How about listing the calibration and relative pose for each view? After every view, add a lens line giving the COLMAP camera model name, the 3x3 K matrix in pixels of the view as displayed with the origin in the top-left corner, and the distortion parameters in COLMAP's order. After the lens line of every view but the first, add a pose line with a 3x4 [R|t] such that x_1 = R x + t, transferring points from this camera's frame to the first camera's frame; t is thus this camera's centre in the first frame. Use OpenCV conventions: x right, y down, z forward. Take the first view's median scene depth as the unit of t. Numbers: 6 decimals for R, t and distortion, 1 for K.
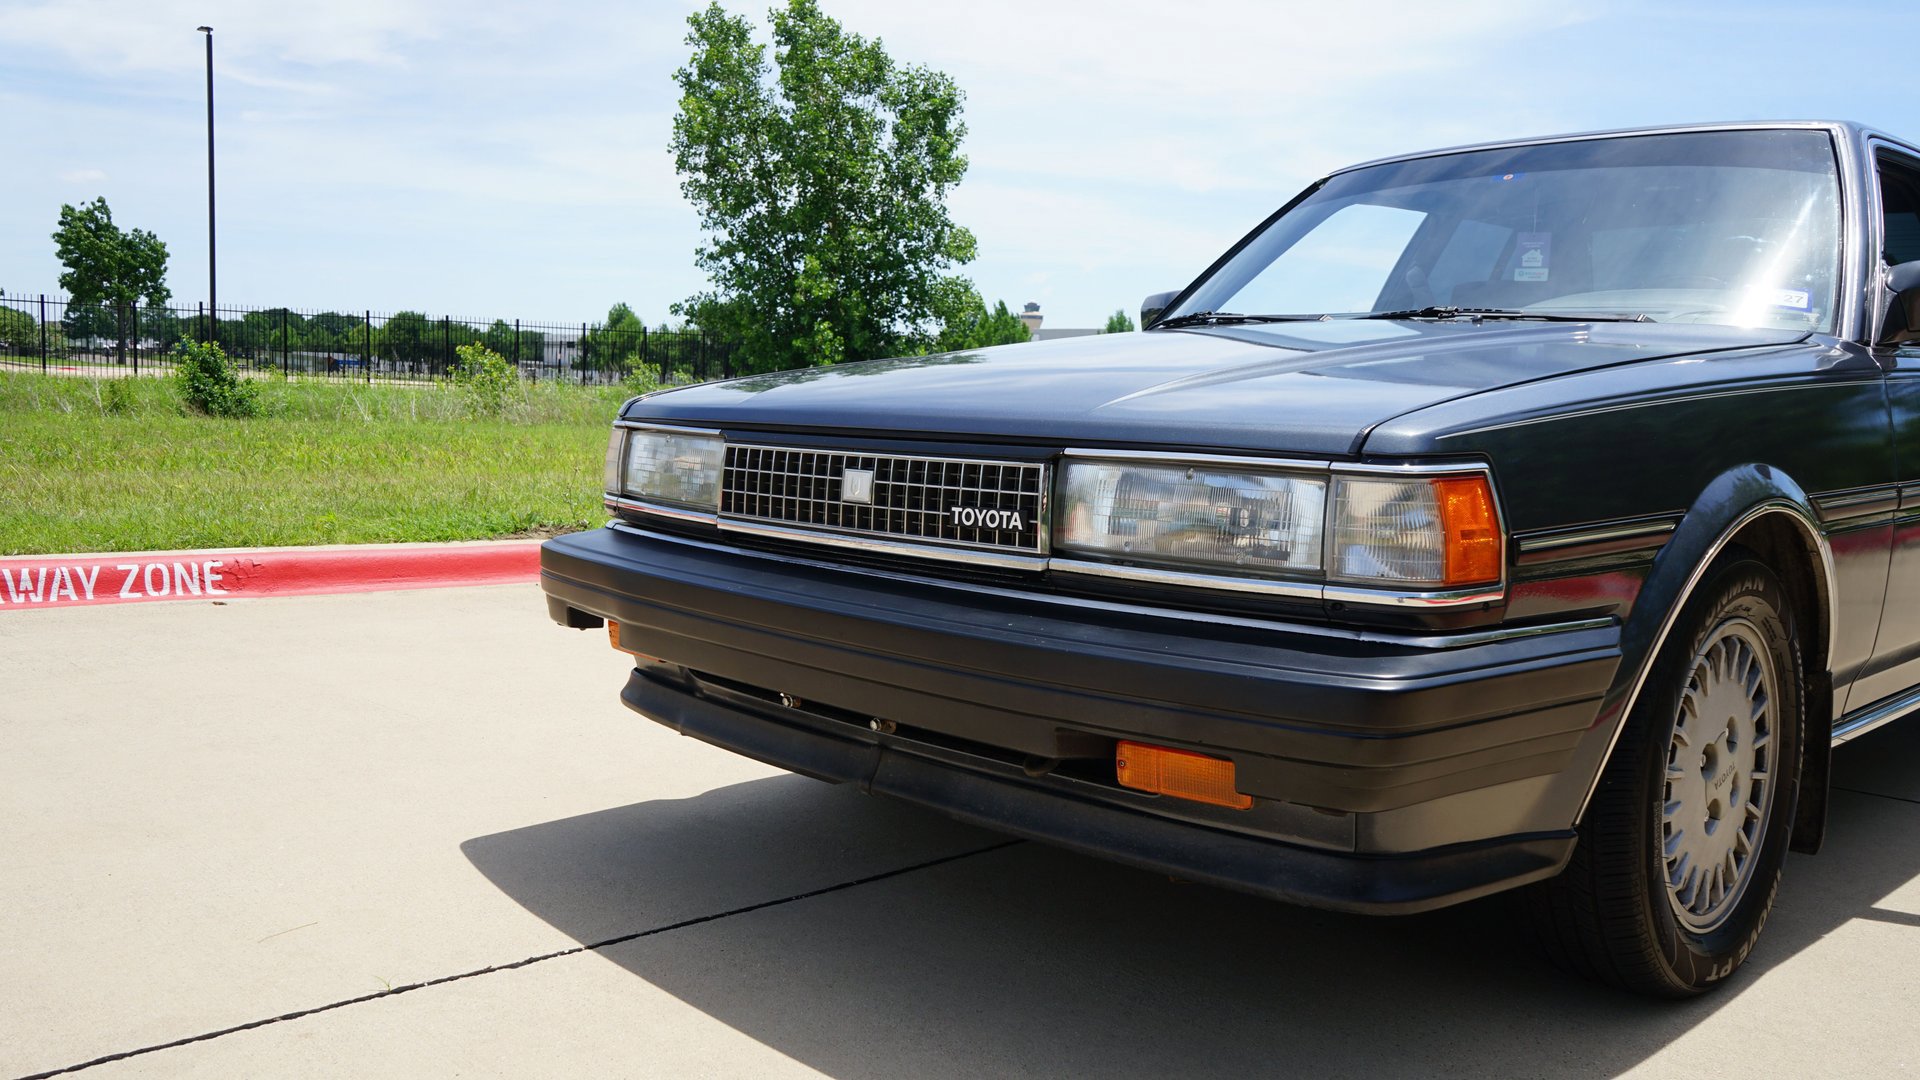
lens RADIAL K [[1515.7, 0, 968.4], [0, 1515.7, 541.7], [0, 0, 1]] dist [-0.013117, 0.008567]
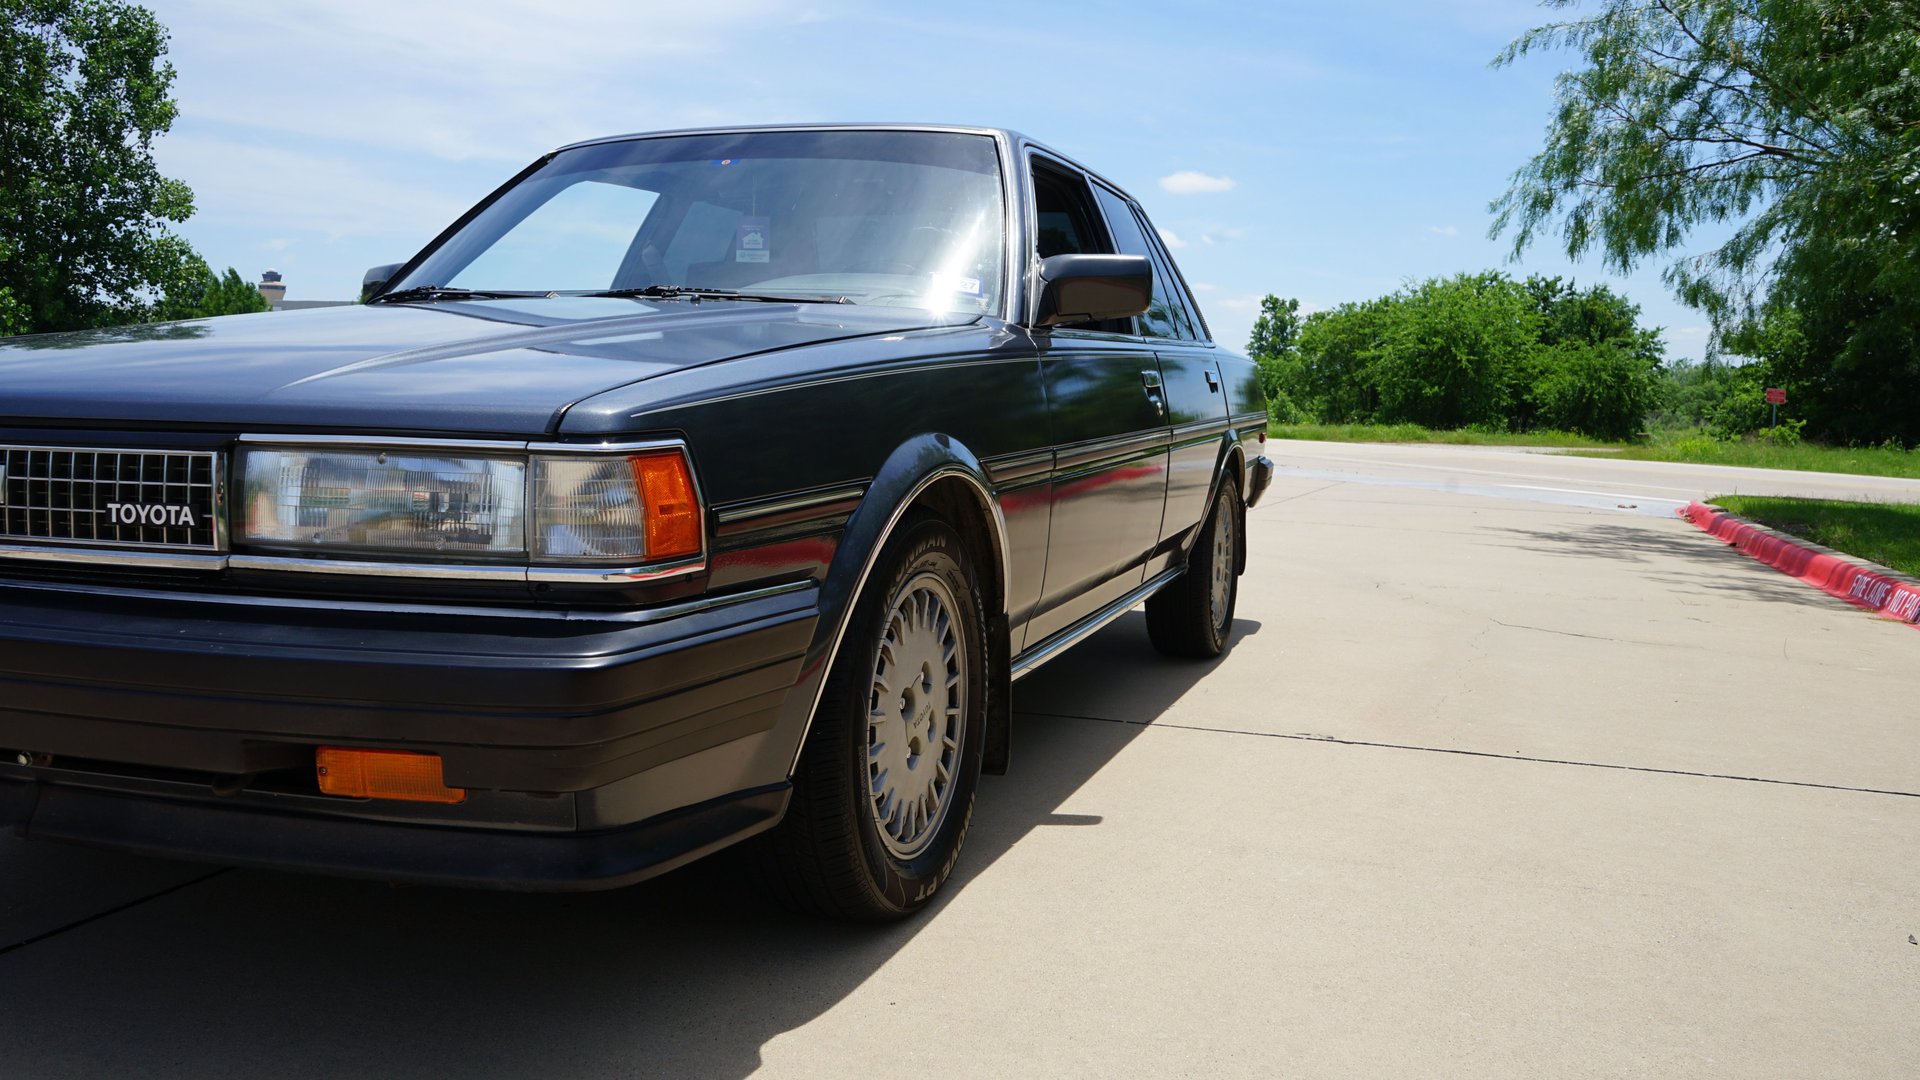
lens RADIAL K [[1515.7, 0, 961.8], [0, 1515.7, 535.7], [0, 0, 1]] dist [-0.013117, 0.008567]
pose [[0.893261, -0.052112, 0.446507, 0.037997], [0.046794, 0.998641, 0.022938, -0.000869], [-0.447096, 0.000404, 0.894486, -0.008803]]
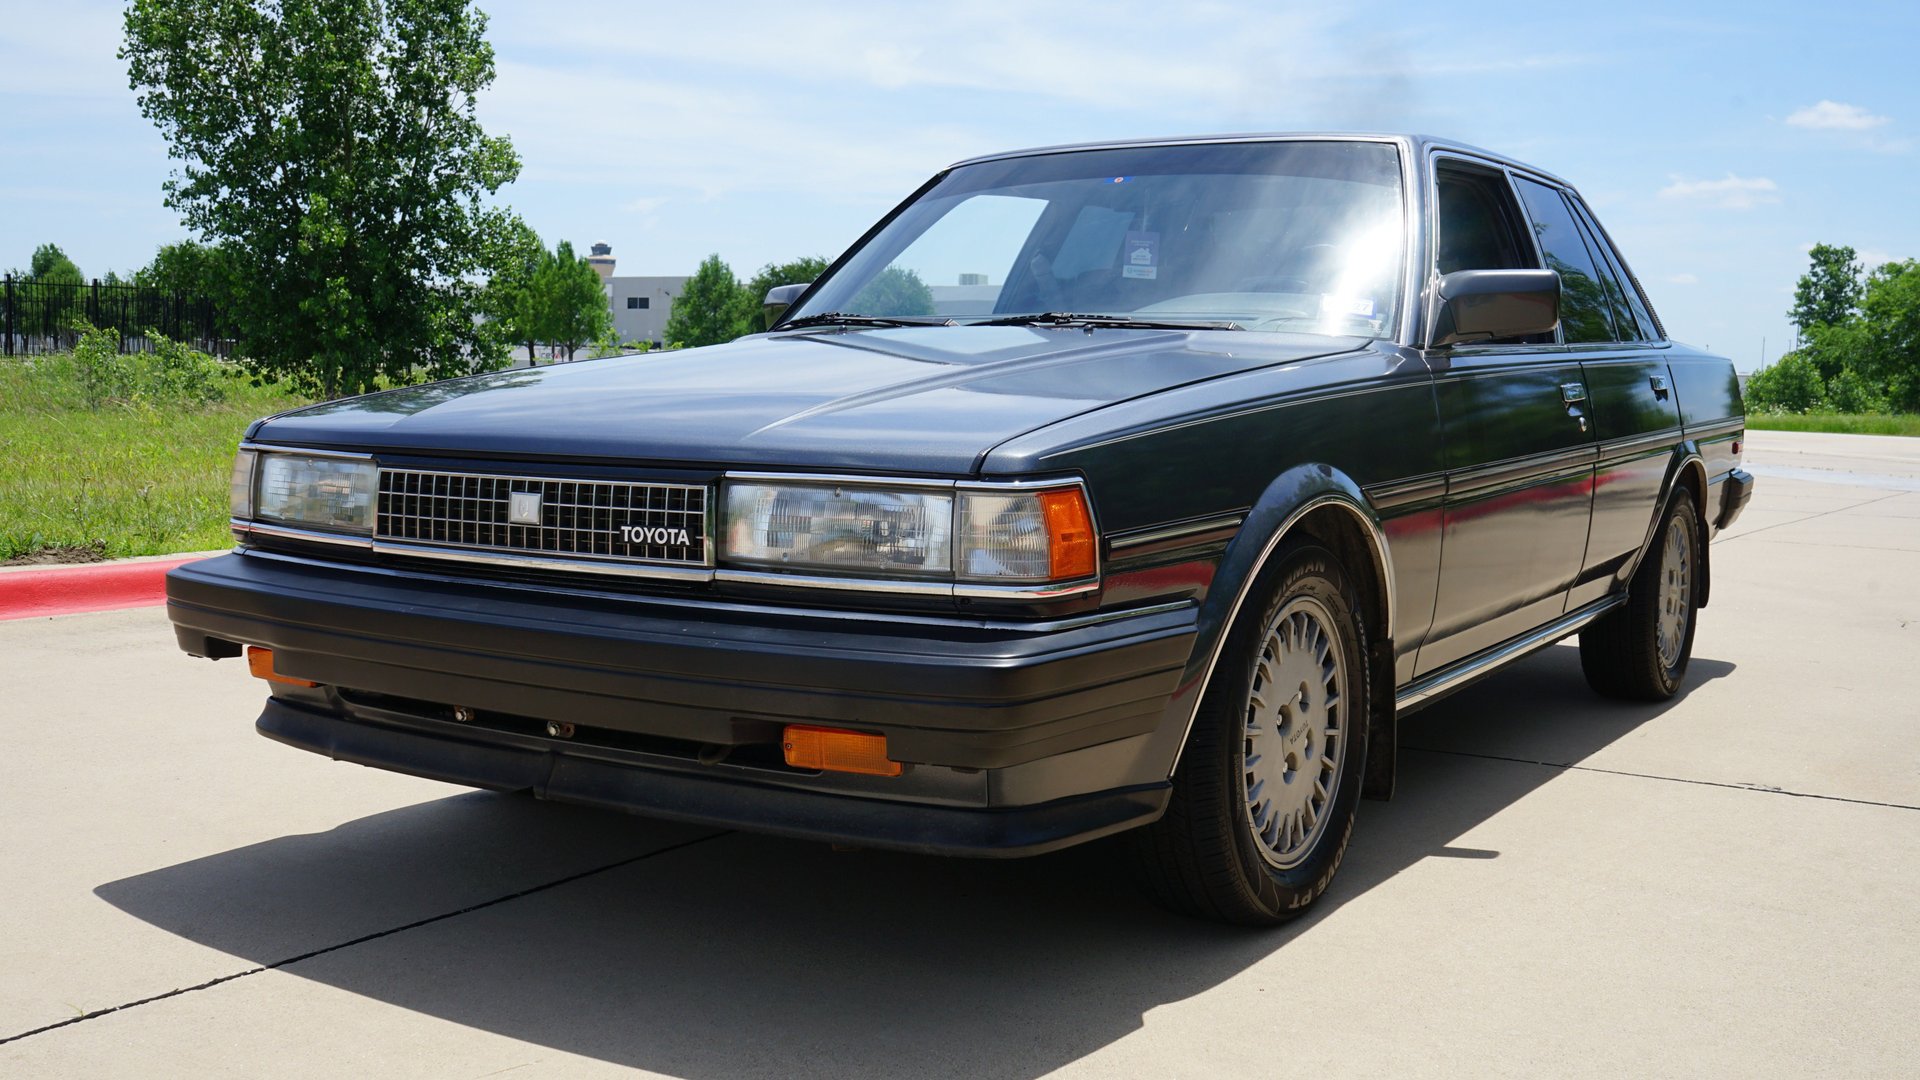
lens RADIAL K [[1820.1, 0, 941.2], [0, 1820.1, 554.6], [0, 0, 1]] dist [0.014907, 0.000000]
pose [[0.975696, -0.038979, 0.215635, -0.066515], [0.036693, 0.999220, 0.014596, -0.012426], [-0.216035, -0.006329, 0.976365, -0.317807]]
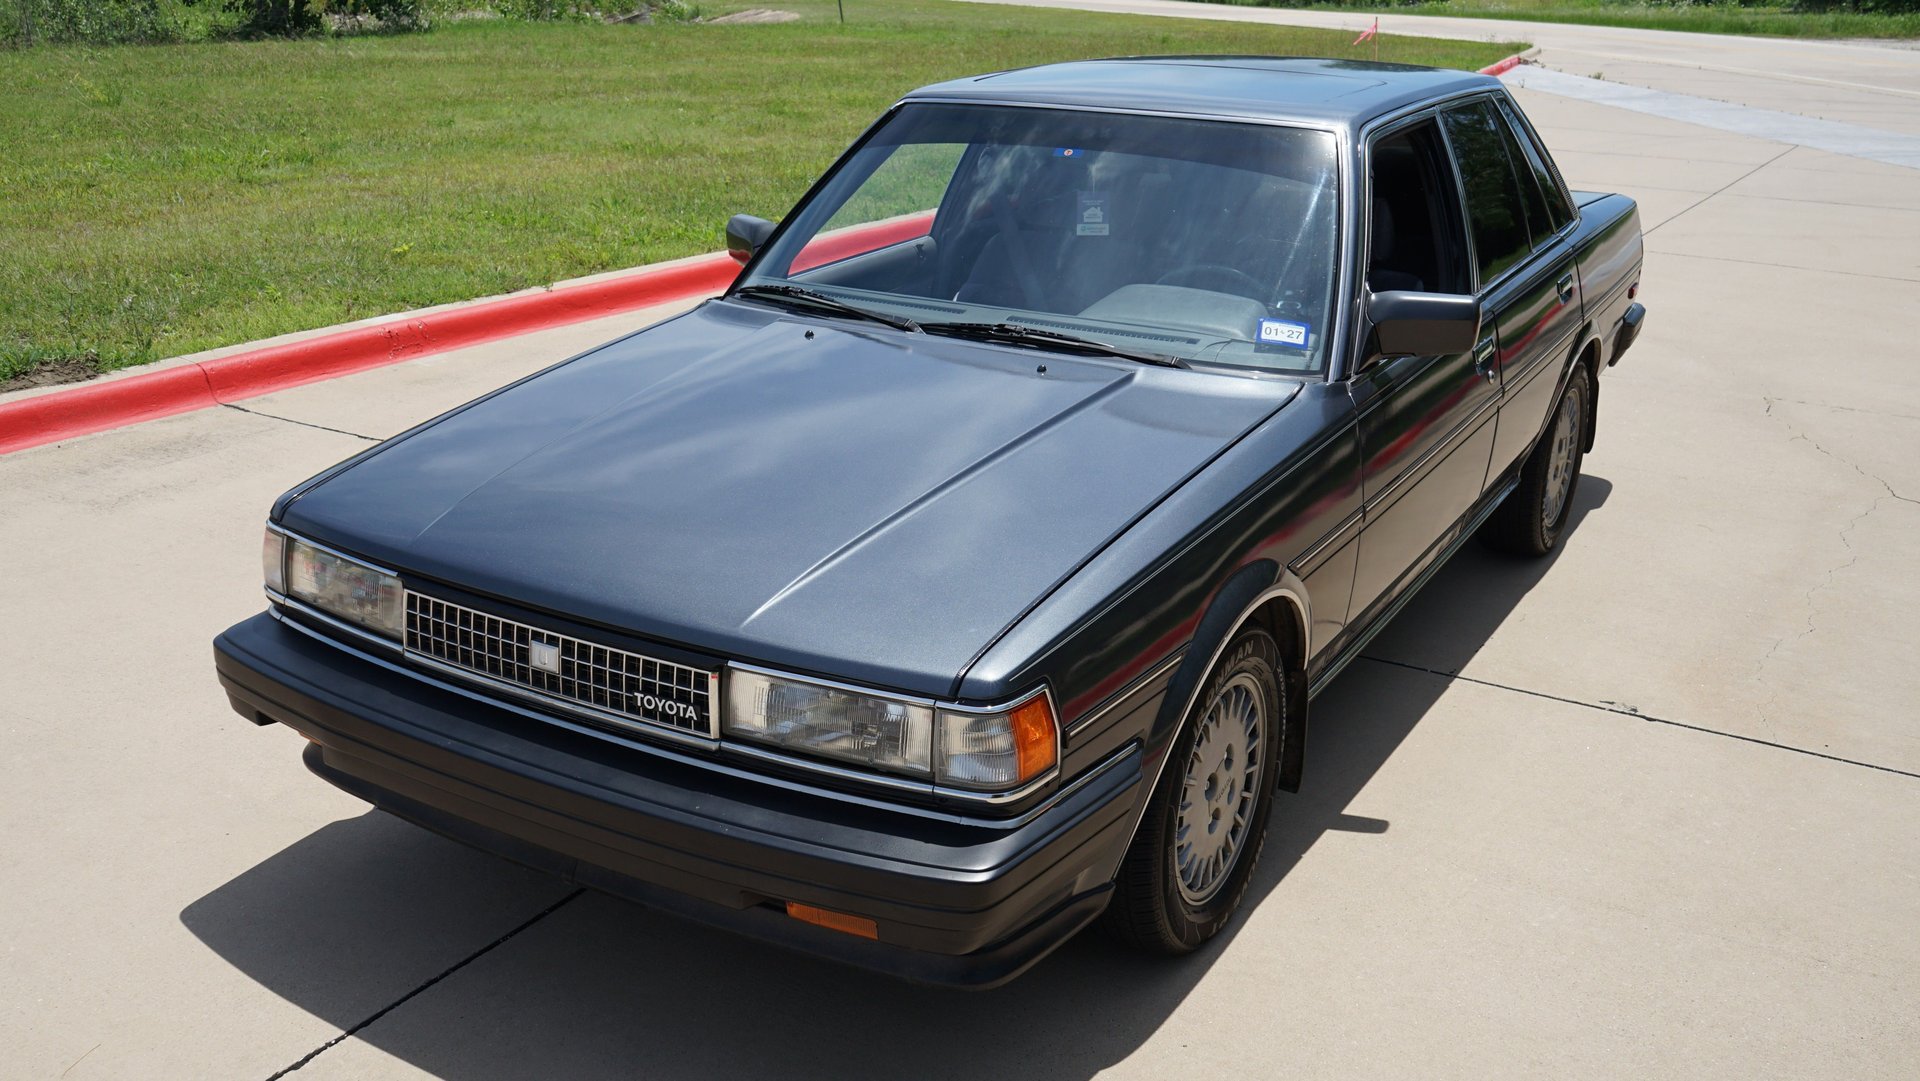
lens RADIAL K [[1709.9, 0, 907.7], [0, 1709.9, 587.3], [0, 0, 1]] dist [0.002287, 0.006874]
pose [[0.970737, -0.096550, 0.219881, -0.088089], [0.036060, 0.963842, 0.264025, -0.442068], [-0.237422, -0.248370, 0.939118, -0.319149]]
